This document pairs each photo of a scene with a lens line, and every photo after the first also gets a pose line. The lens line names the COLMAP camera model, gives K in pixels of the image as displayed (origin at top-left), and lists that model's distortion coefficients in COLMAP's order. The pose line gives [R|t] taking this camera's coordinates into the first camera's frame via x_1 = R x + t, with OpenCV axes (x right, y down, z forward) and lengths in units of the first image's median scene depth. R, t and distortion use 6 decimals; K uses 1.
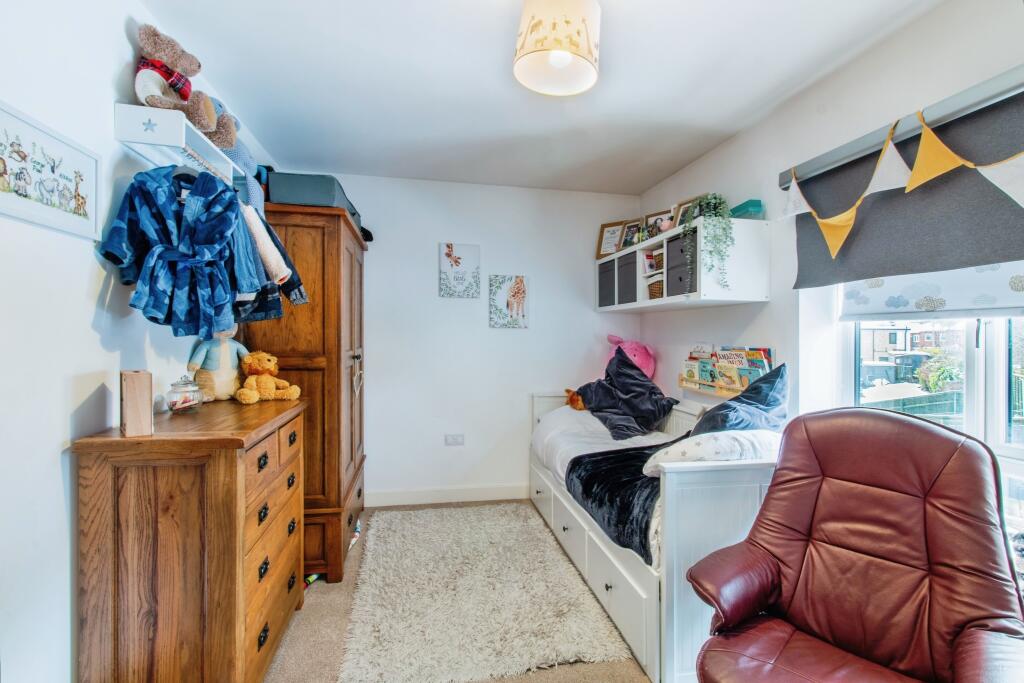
lens RADIAL K [[479.2, 0, 512.0], [0, 479.2, 341.5], [0, 0, 1]] dist [-0.000459, 0.000075]
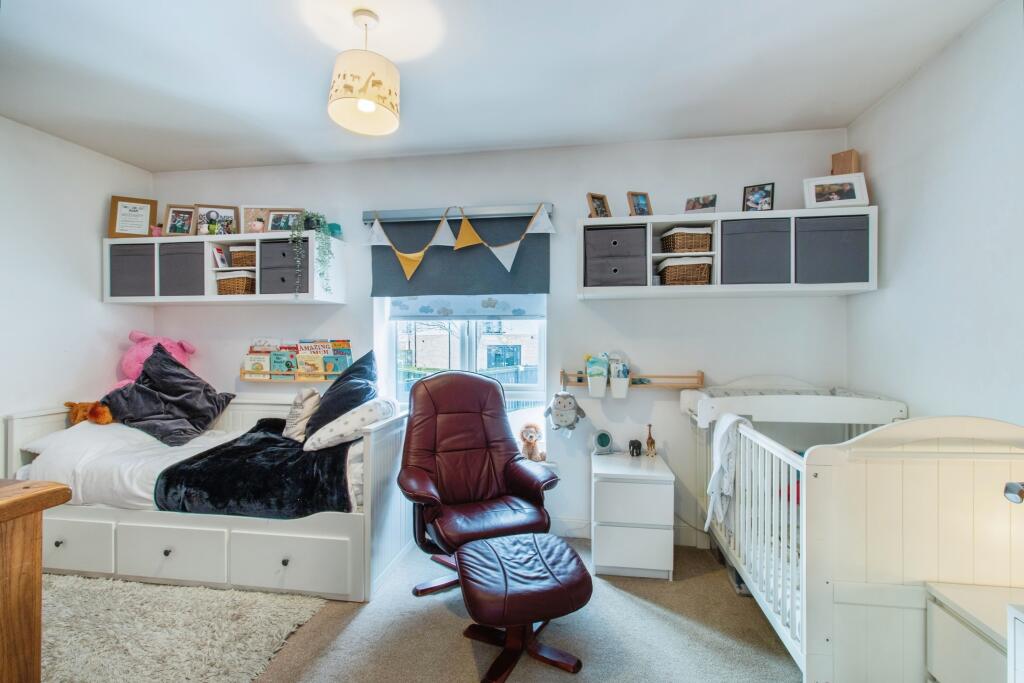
lens RADIAL K [[479.2, 0, 512.0], [0, 479.2, 341.5], [0, 0, 1]] dist [-0.000459, 0.000075]
pose [[0.343262, -0.021875, 0.938985, -0.516492], [0.017328, 0.999706, 0.016955, 0.004294], [-0.939080, 0.010451, 0.343540, 0.117847]]
